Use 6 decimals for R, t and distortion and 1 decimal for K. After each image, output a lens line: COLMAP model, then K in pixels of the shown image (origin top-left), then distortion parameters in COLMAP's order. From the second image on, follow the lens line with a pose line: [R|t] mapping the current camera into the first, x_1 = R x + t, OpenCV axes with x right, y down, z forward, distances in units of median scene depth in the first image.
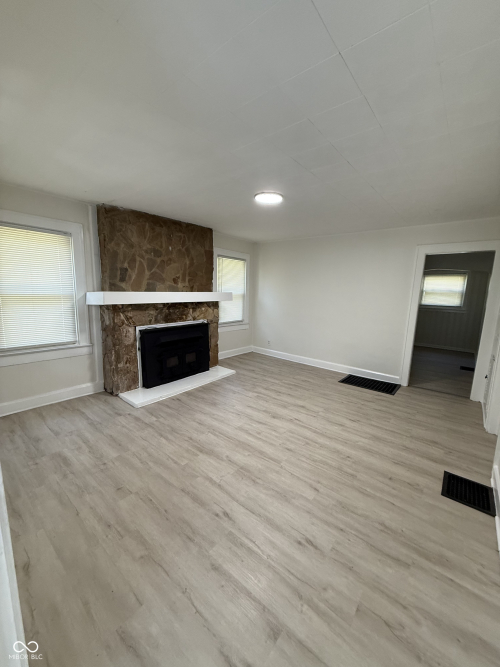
lens RADIAL K [[266.8, 0, 249.0], [0, 266.8, 333.2], [0, 0, 1]] dist [-0.000057, 0.000557]
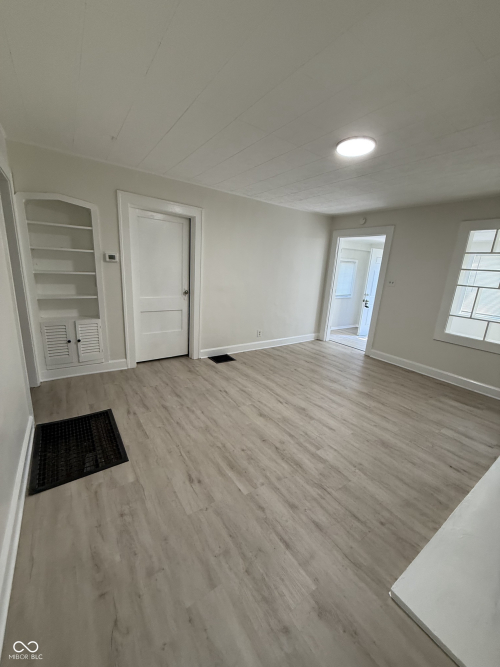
lens RADIAL K [[266.8, 0, 250.8], [0, 266.8, 333.9], [0, 0, 1]] dist [-0.000057, 0.000557]
pose [[-0.958509, -0.152846, 0.240619, 0.086906], [-0.045140, 0.914832, 0.401303, -0.279913], [-0.281464, 0.373791, -0.883775, 1.761701]]
